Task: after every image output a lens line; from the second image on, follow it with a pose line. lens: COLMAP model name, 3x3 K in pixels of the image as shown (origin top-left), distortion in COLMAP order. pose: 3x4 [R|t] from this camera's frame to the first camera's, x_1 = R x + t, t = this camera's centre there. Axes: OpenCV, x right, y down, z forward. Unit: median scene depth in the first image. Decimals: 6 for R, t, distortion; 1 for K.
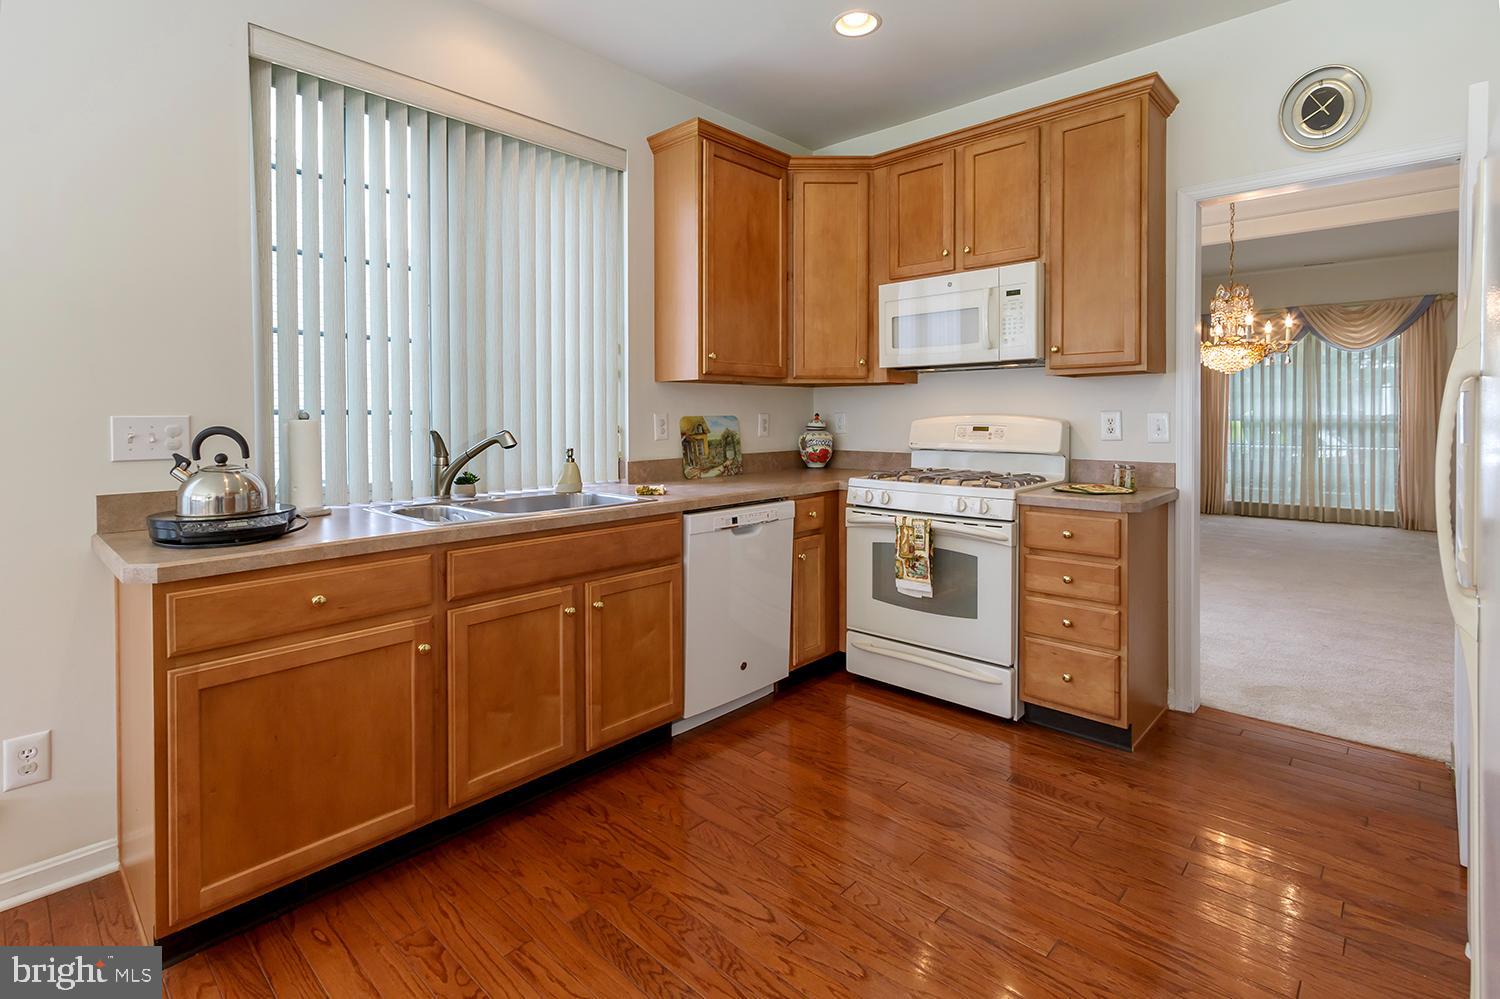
lens RADIAL K [[721.2, 0, 753.0], [0, 721.2, 423.8], [0, 0, 1]] dist [-0.000628, 0.000056]
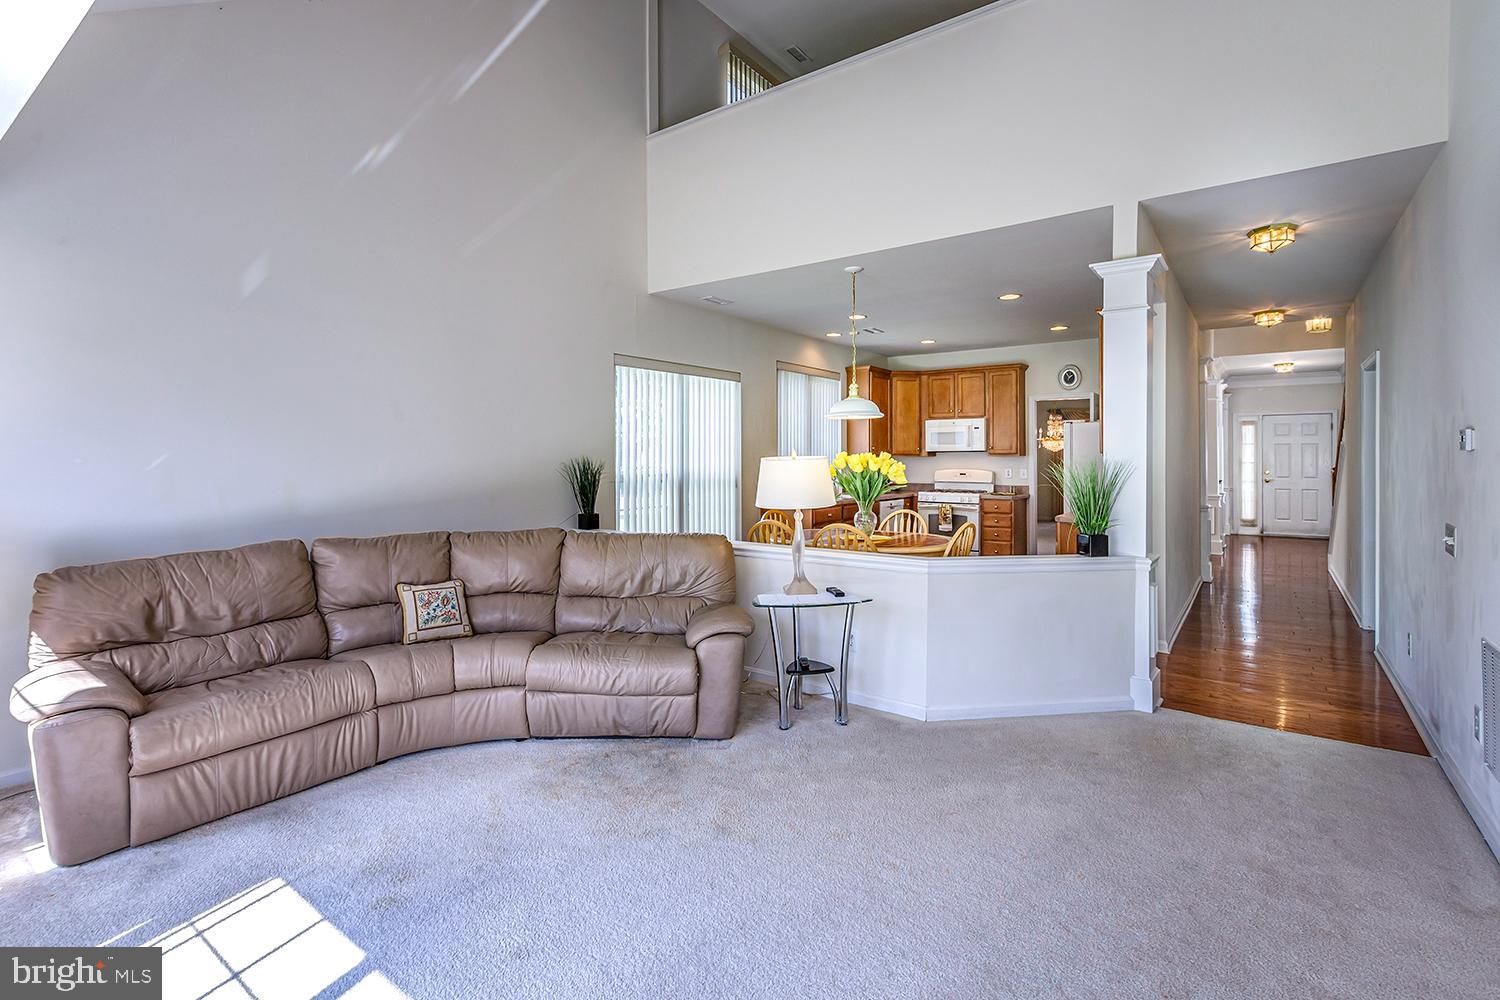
lens RADIAL K [[698.9, 0, 747.7], [0, 698.9, 454.7], [0, 0, 1]] dist [0.004035, 0.000544]
pose [[0.994705, -0.001481, 0.102760, -0.872509], [0.002713, 0.999926, -0.011846, -0.041481], [-0.102735, 0.012062, 0.994636, -1.763211]]
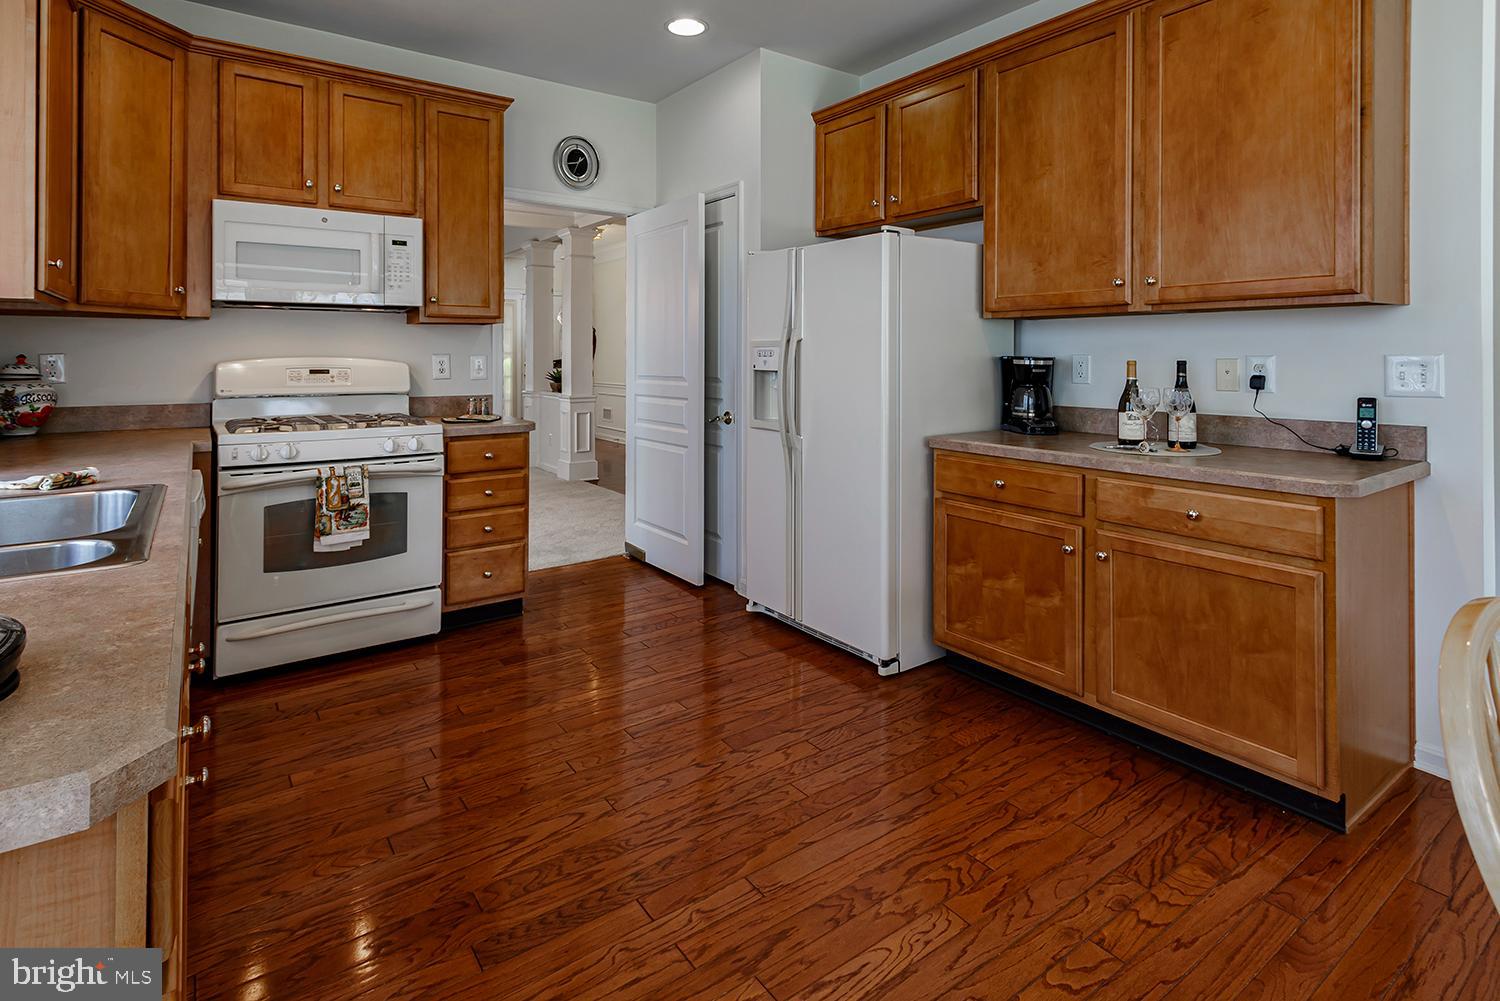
lens RADIAL K [[716.7, 0, 704.9], [0, 716.7, 357.3], [0, 0, 1]] dist [0.000364, -0.000176]
pose [[0.241314, 0.002208, 0.970445, -0.563692], [0.012227, 0.999911, -0.005315, -0.000975], [-0.970370, 0.013148, 0.241265, 0.308762]]
